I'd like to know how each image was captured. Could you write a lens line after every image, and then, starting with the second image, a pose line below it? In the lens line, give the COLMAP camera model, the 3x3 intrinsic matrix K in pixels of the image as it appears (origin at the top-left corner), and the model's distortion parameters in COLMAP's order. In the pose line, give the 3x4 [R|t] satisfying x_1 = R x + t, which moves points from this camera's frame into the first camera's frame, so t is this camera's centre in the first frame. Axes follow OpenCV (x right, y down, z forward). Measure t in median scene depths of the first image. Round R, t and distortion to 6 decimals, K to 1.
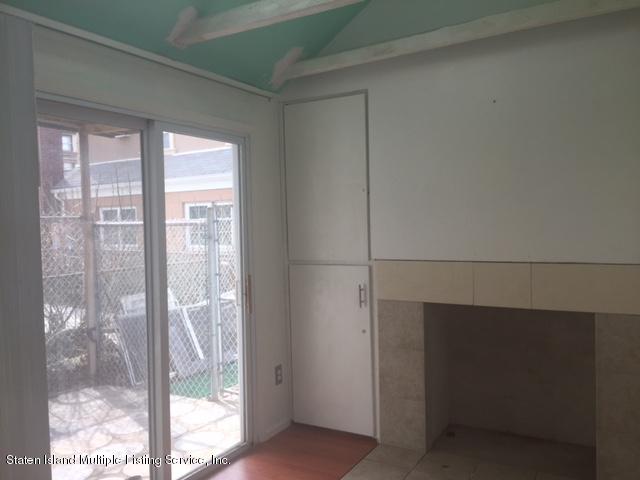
lens RADIAL K [[539.6, 0, 319.6], [0, 539.6, 241.6], [0, 0, 1]] dist [0.062346, -0.005455]
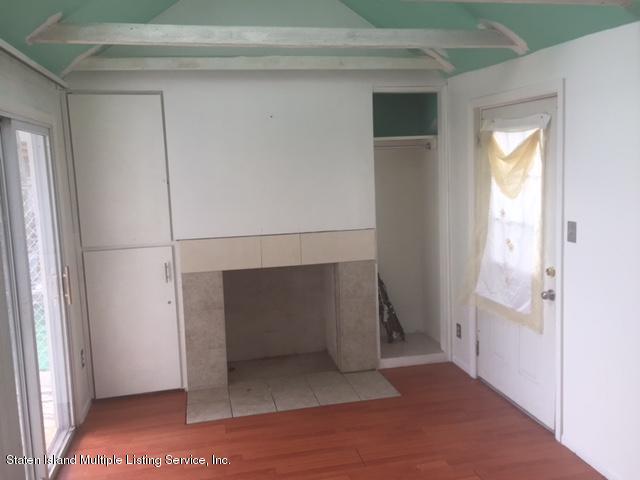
lens RADIAL K [[539.6, 0, 321.3], [0, 539.6, 238.3], [0, 0, 1]] dist [0.062346, -0.005455]
pose [[0.737460, -0.087797, 0.669660, -0.452961], [0.038318, 0.995357, 0.088299, -0.062040], [-0.674302, -0.039457, 0.737400, -0.074649]]
